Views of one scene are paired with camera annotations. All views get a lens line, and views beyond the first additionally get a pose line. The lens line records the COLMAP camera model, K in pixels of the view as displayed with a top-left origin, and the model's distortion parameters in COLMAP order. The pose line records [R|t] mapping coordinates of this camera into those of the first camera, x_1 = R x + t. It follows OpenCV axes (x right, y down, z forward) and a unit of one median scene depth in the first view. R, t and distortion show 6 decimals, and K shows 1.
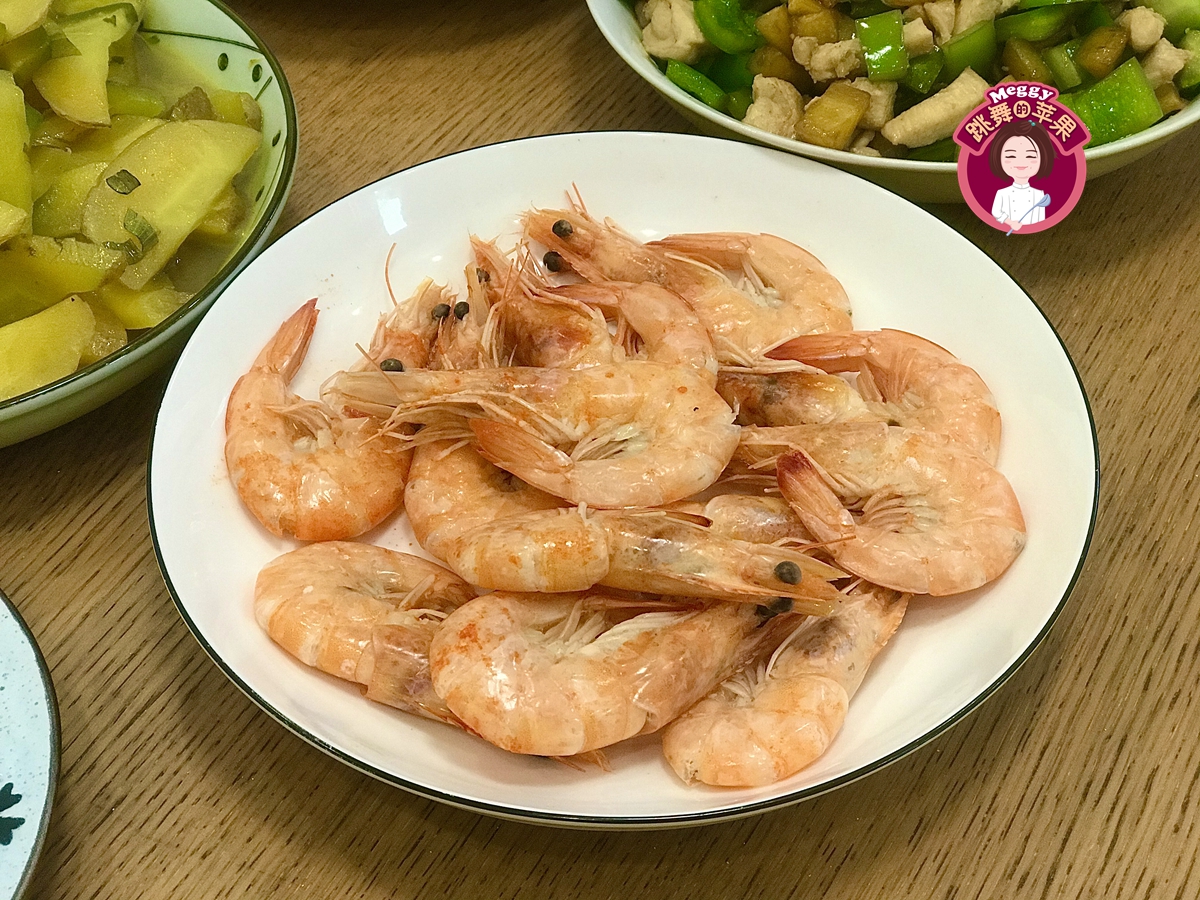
lens RADIAL K [[1989.0, 0, 603.8], [0, 1989.0, 441.2], [0, 0, 1]] dist [0.042737, 0.000000]
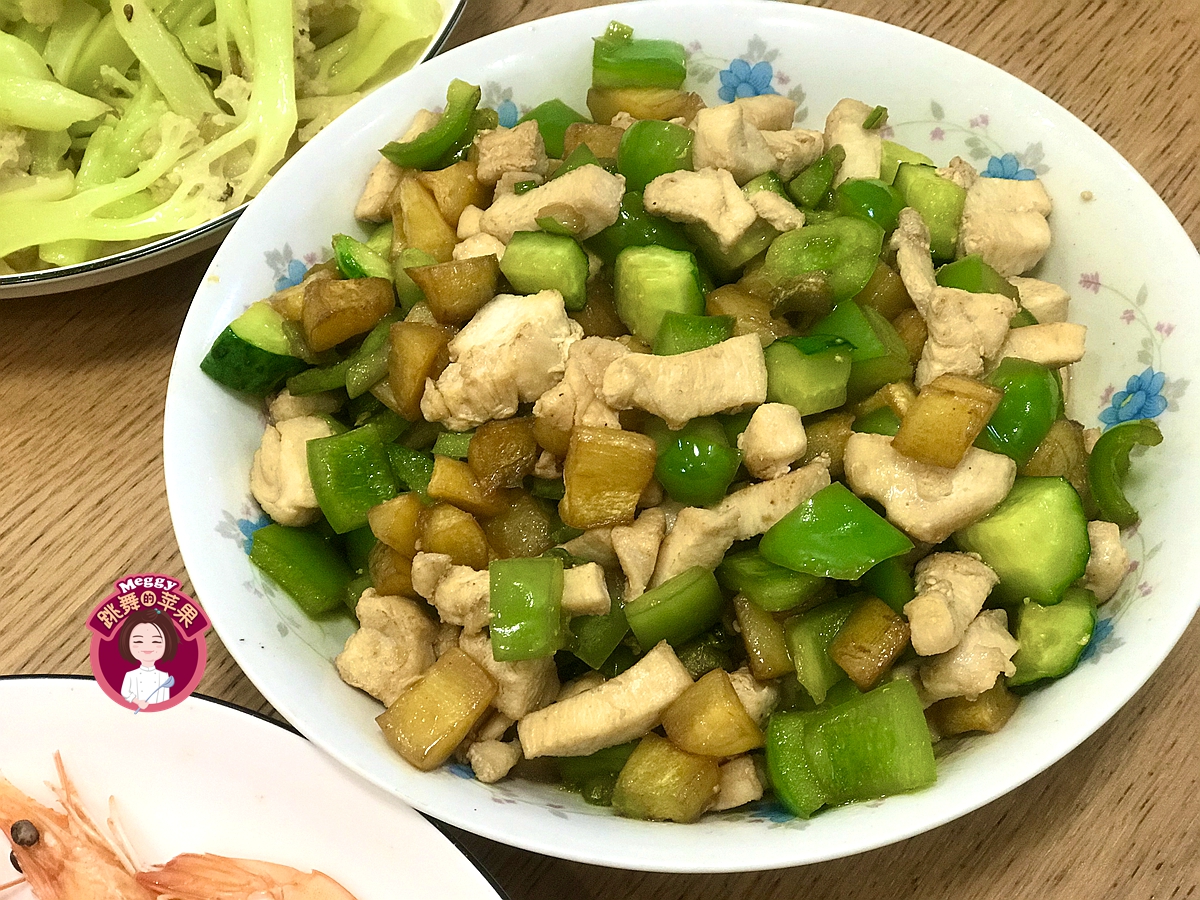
lens RADIAL K [[1989.0, 0, 600.3], [0, 1989.0, 454.2], [0, 0, 1]] dist [0.042737, 0.000000]
pose [[0.986072, 0.111665, -0.123259, 0.235473], [-0.088257, 0.979464, 0.181277, -0.362595], [0.140970, -0.167873, 0.975677, 0.373225]]
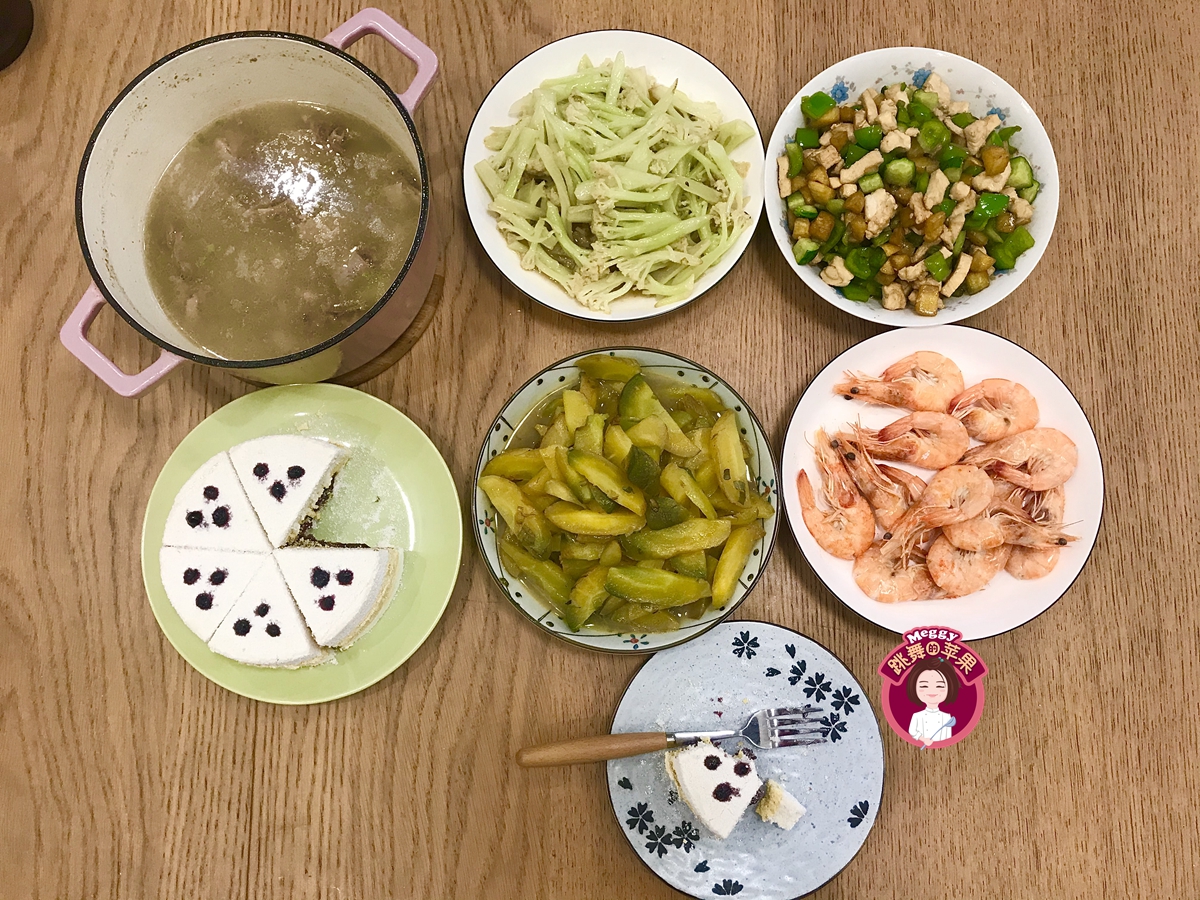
lens RADIAL K [[990.6, 0, 591.1], [0, 990.6, 452.8], [0, 0, 1]] dist [0.012098, -0.015411]
pose [[0.863464, -0.499191, 0.072372, -0.445254], [0.365849, 0.718568, 0.591451, -0.925063], [-0.347251, -0.484220, 0.803086, 0.022642]]
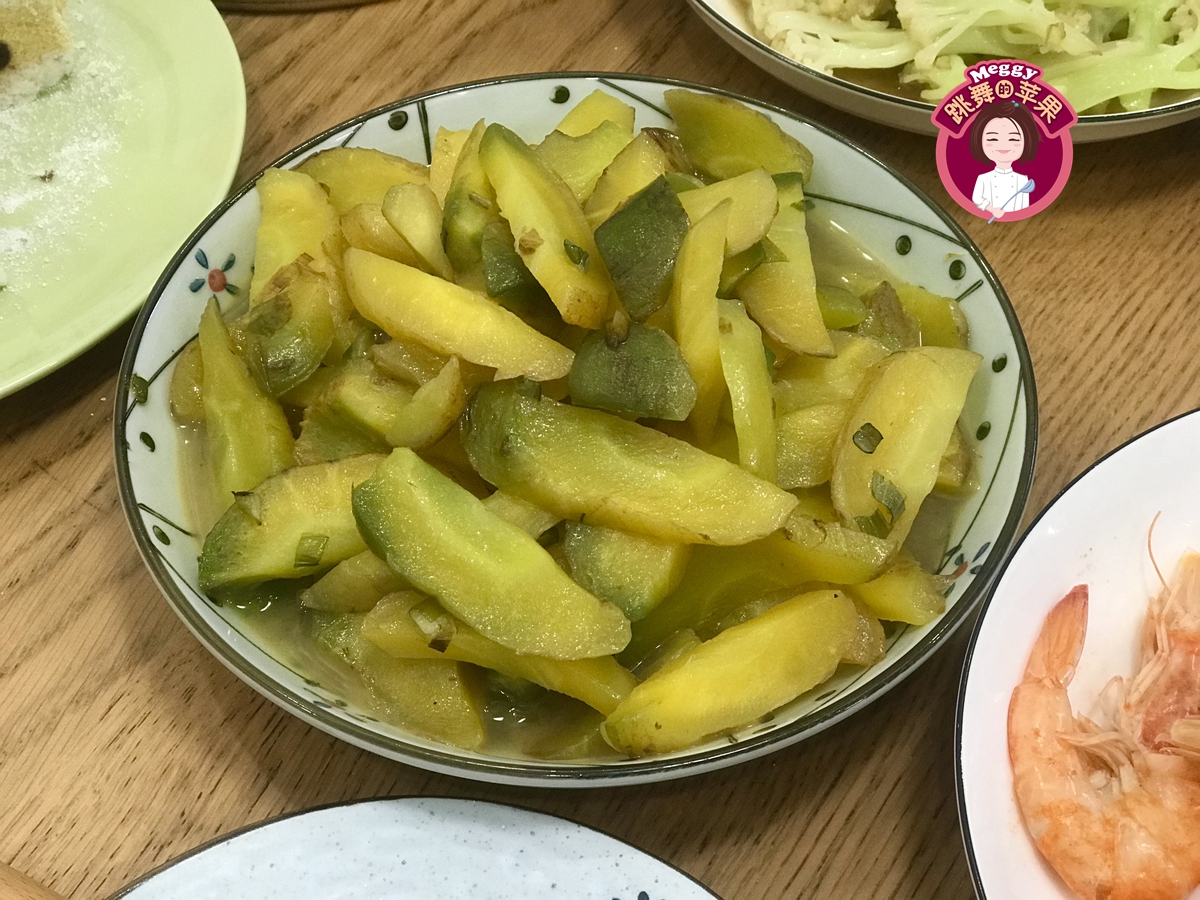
lens RADIAL K [[1989.0, 0, 599.4], [0, 1989.0, 452.5], [0, 0, 1]] dist [0.042737, 0.000000]
pose [[0.997946, 0.053463, -0.035289, -0.303740], [-0.050061, 0.994582, 0.091107, -0.182756], [0.039968, -0.089153, 0.995216, 0.133615]]
